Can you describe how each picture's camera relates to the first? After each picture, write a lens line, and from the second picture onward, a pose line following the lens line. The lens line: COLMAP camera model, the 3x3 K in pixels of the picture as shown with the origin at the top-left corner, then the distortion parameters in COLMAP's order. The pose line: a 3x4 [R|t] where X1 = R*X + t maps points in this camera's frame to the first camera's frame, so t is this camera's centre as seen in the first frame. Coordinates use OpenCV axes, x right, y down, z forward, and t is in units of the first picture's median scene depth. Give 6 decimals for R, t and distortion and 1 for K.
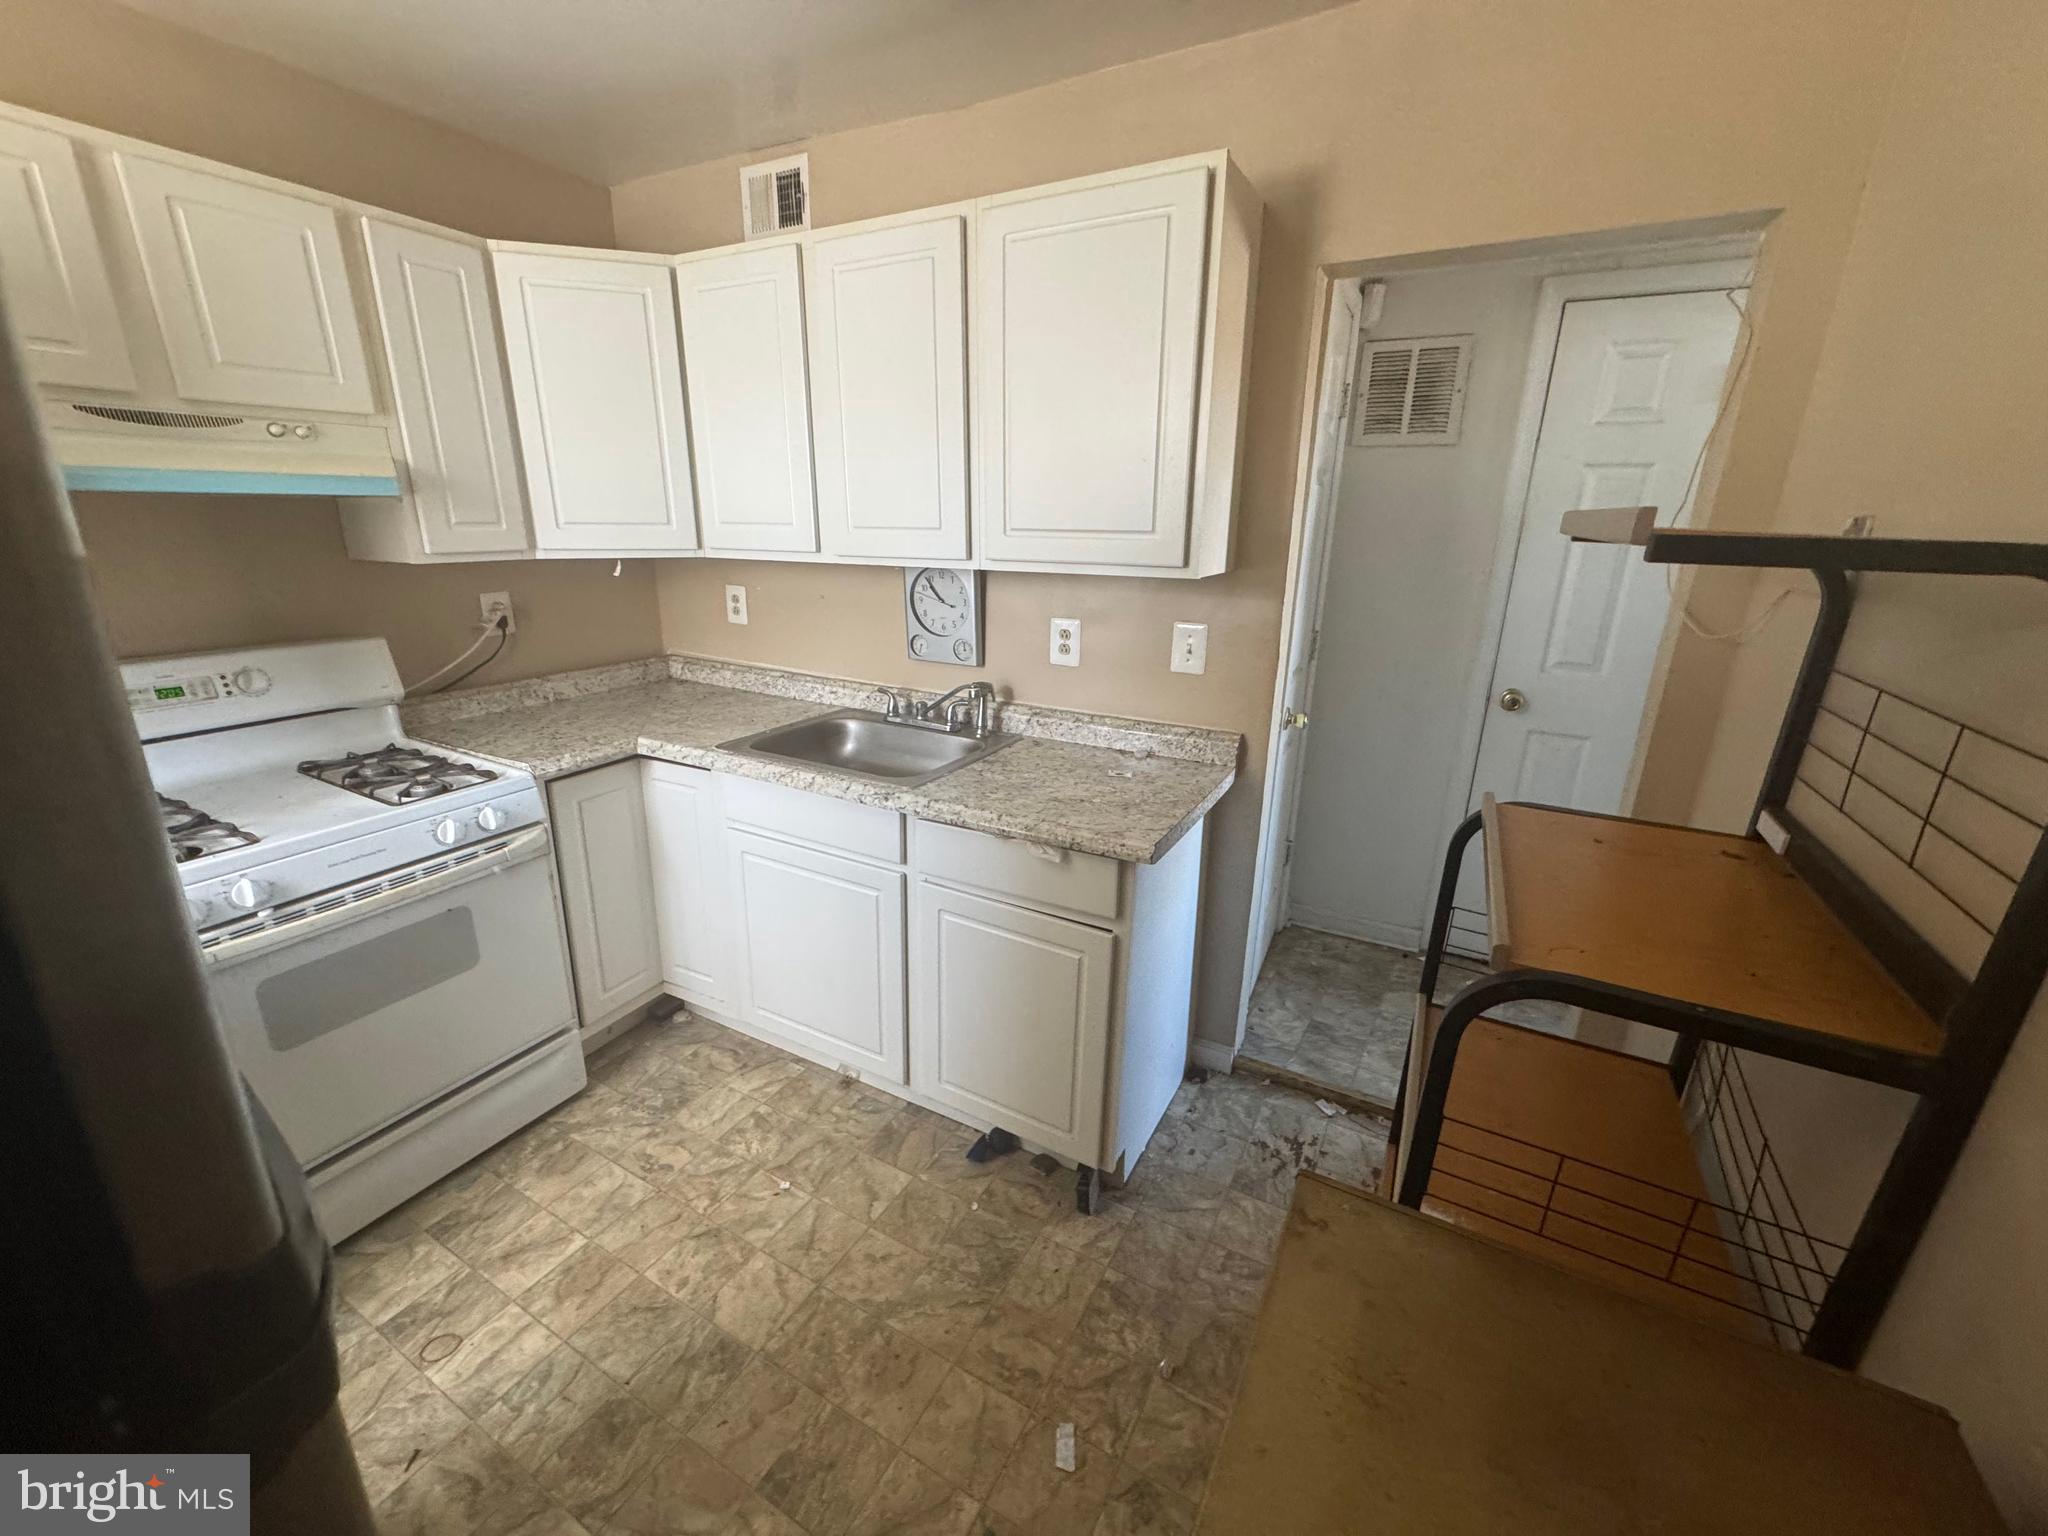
lens RADIAL K [[814.3, 0, 1021.6], [0, 814.3, 769.5], [0, 0, 1]] dist [-0.002537, 0.000060]
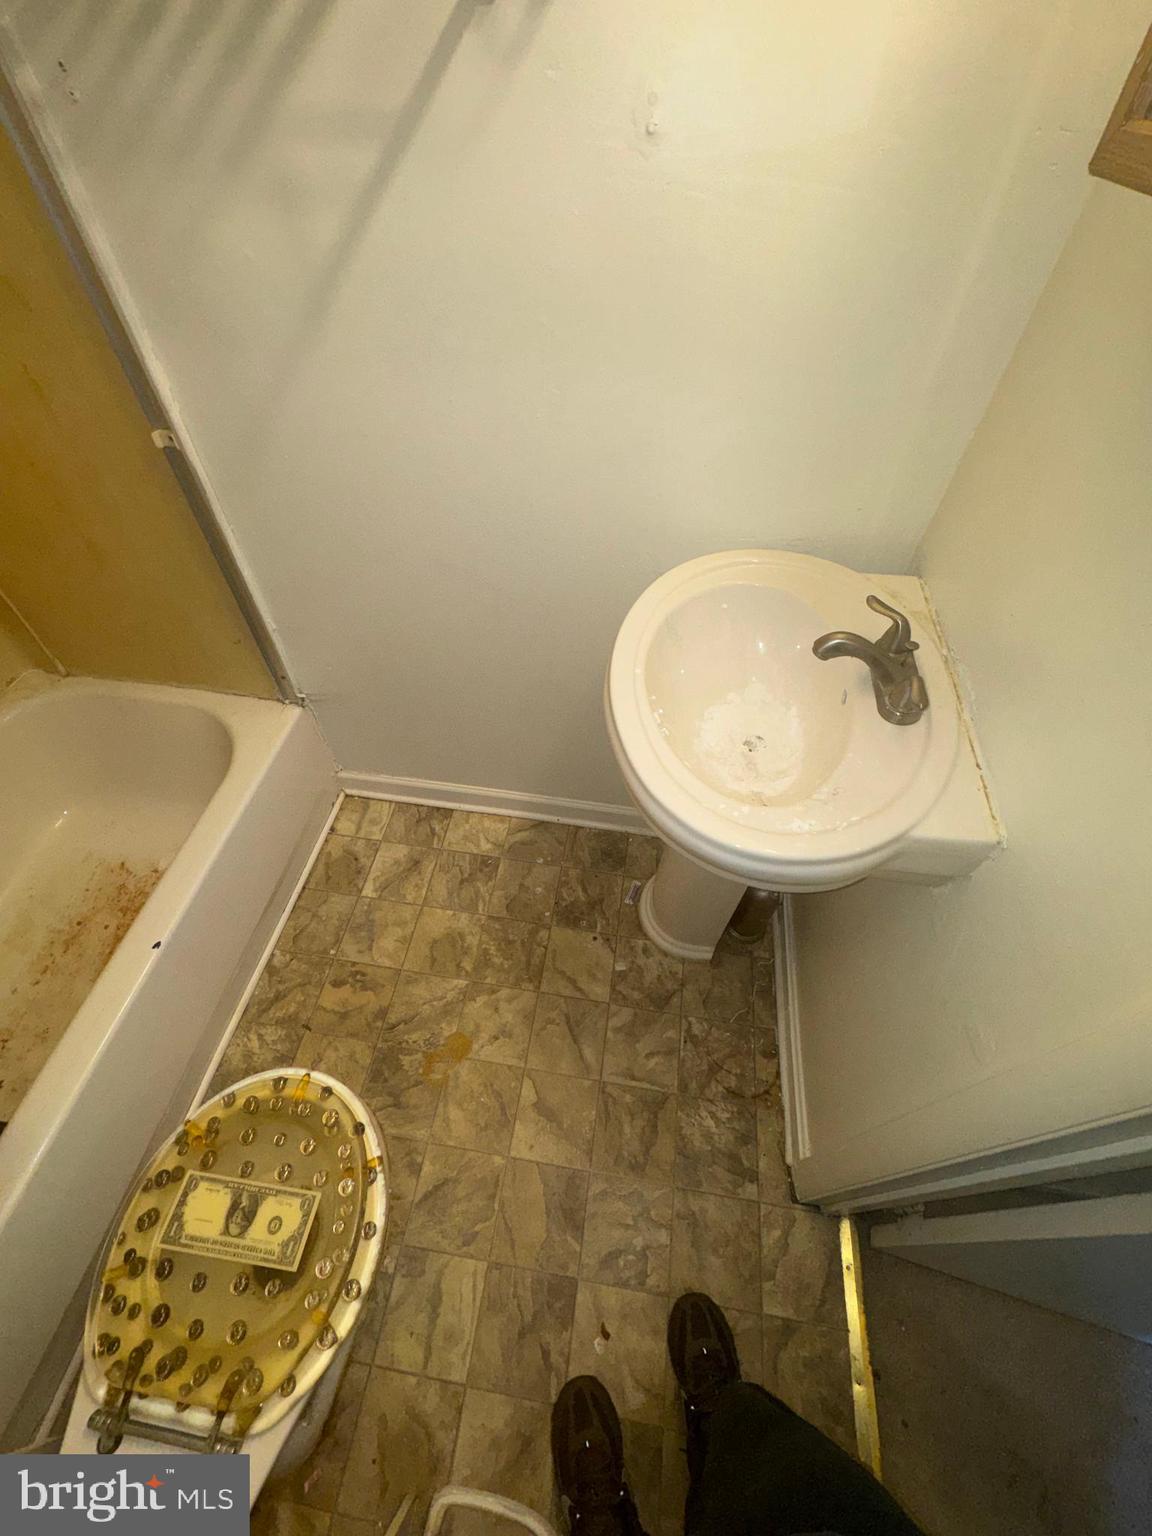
lens RADIAL K [[610.7, 0, 576.5], [0, 610.7, 768.2], [0, 0, 1]] dist [-0.002537, 0.000060]
pose [[-0.936031, 0.257504, -0.239870, -0.145422], [-0.135194, 0.366188, 0.920668, -0.231390], [0.324913, 0.894202, -0.307950, 0.835335]]
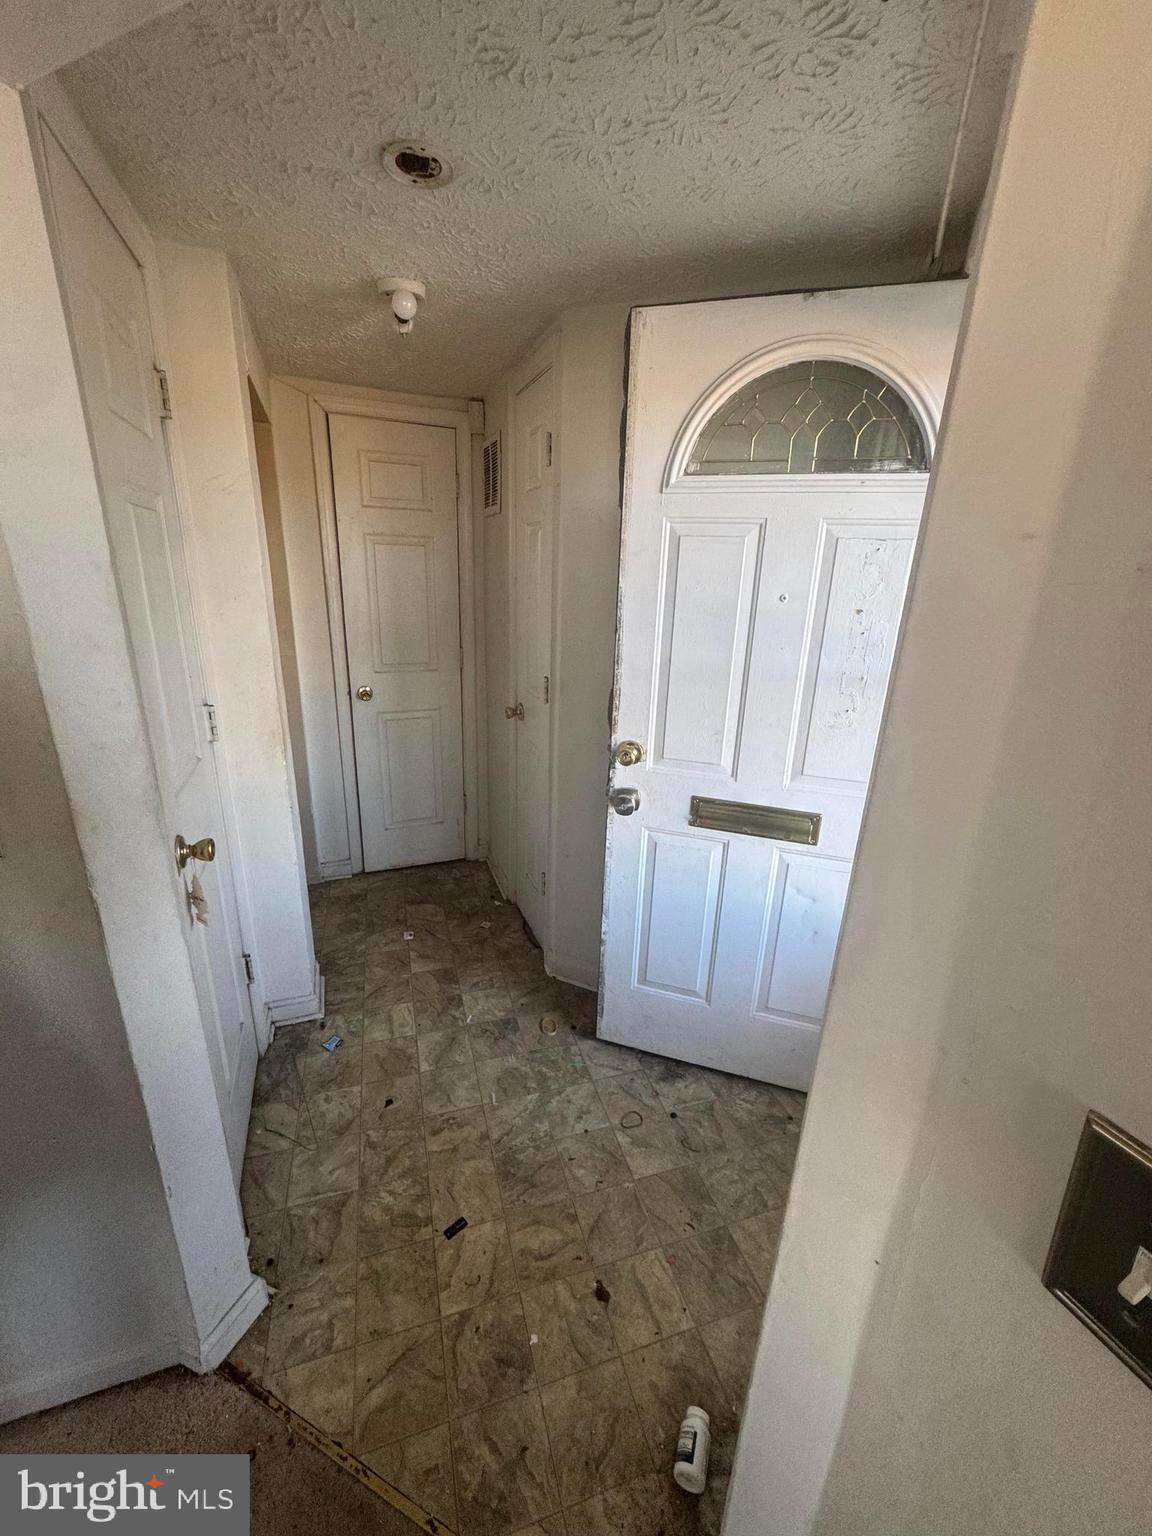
lens RADIAL K [[610.7, 0, 570.6], [0, 610.7, 768.4], [0, 0, 1]] dist [-0.002537, 0.000060]
pose [[-0.695265, 0.182887, -0.695096, 0.391809], [-0.252146, 0.843562, 0.474157, -0.459710], [0.673075, 0.504930, -0.540385, 1.602750]]
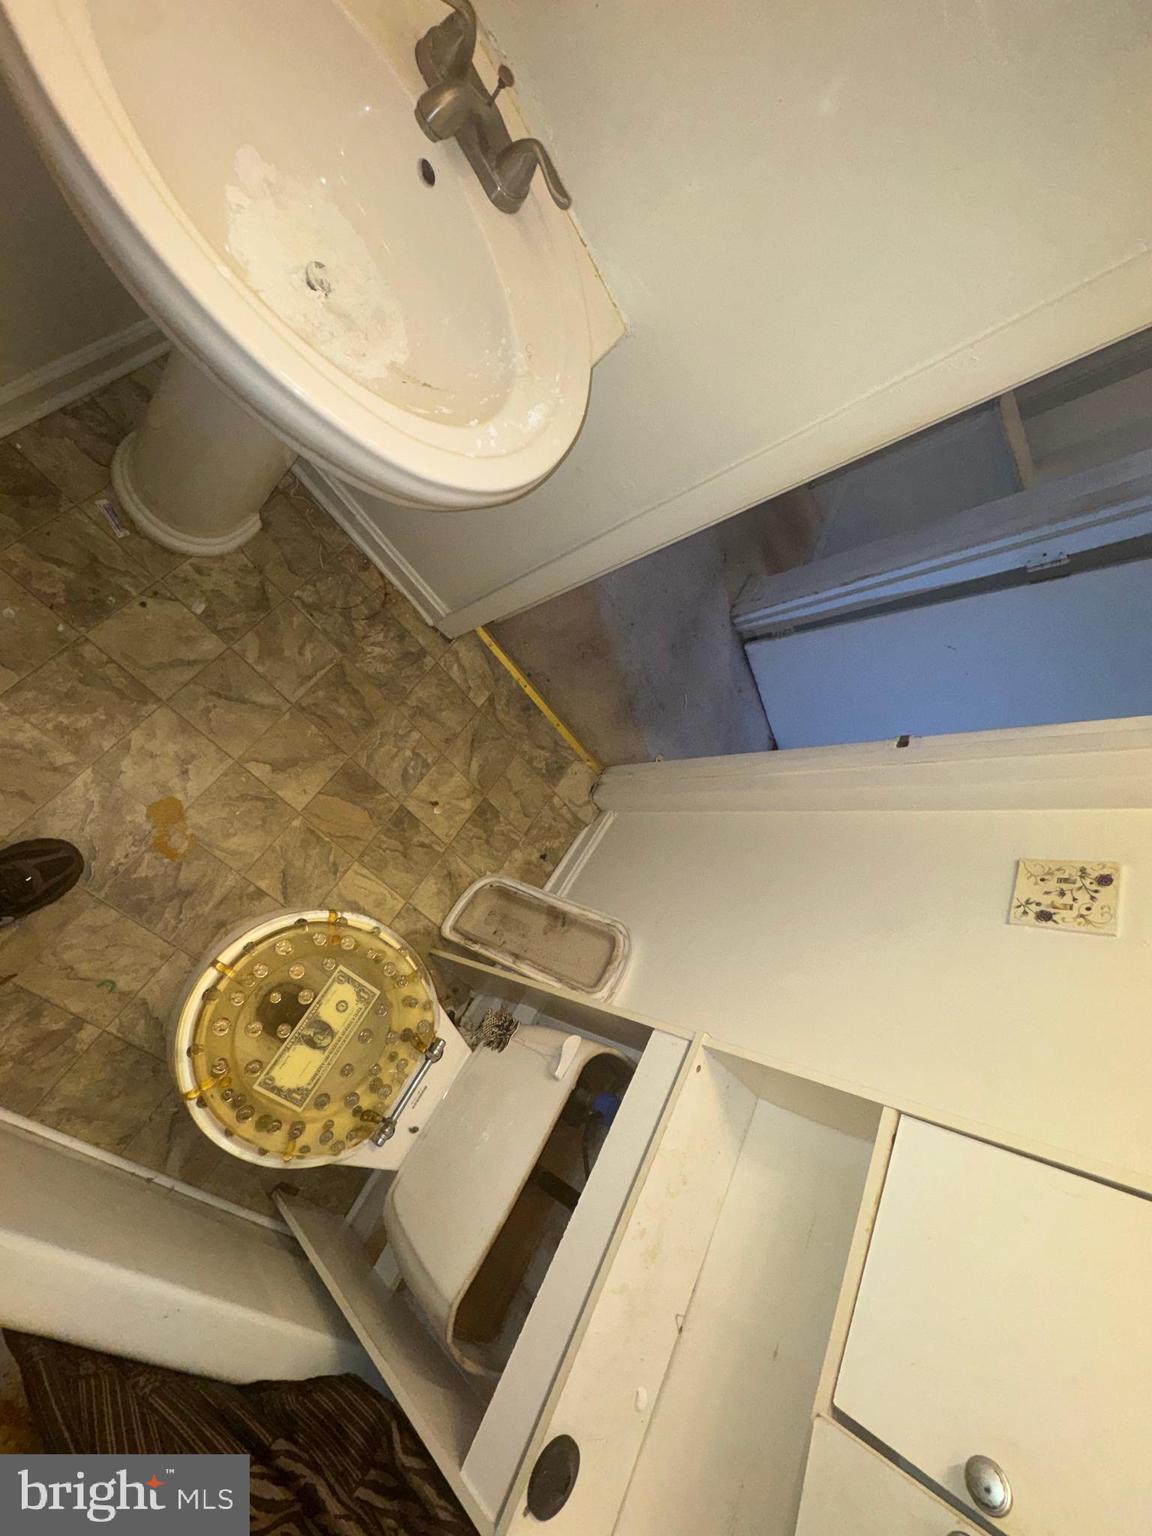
lens RADIAL K [[610.7, 0, 573.0], [0, 610.7, 766.3], [0, 0, 1]] dist [-0.002537, 0.000060]
pose [[-0.134287, 0.969749, -0.203847, -0.082087], [-0.844740, -0.004483, 0.535159, -0.116269], [0.518056, 0.244063, 0.819787, 0.573481]]
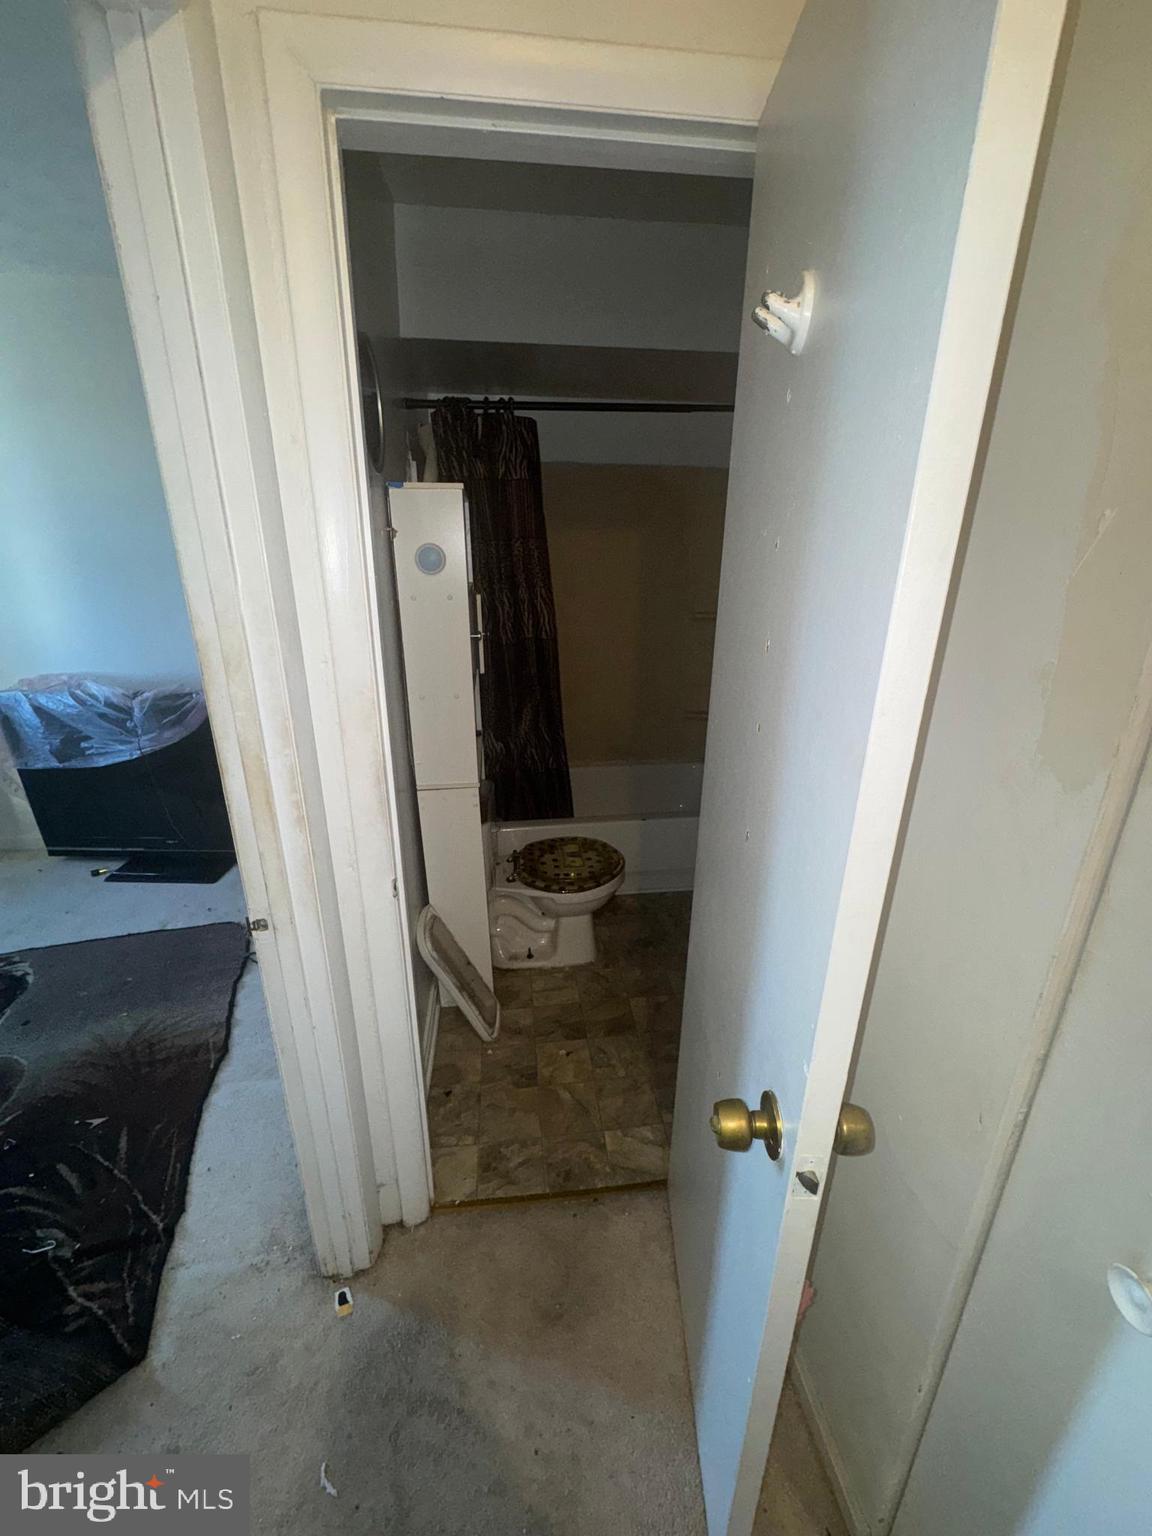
lens RADIAL K [[610.7, 0, 578.8], [0, 610.7, 765.7], [0, 0, 1]] dist [-0.002537, 0.000060]
pose [[-0.585082, -0.276198, 0.762492, -0.775201], [0.243939, 0.836736, 0.490272, -0.392728], [-0.773416, 0.472851, -0.422184, 1.297275]]
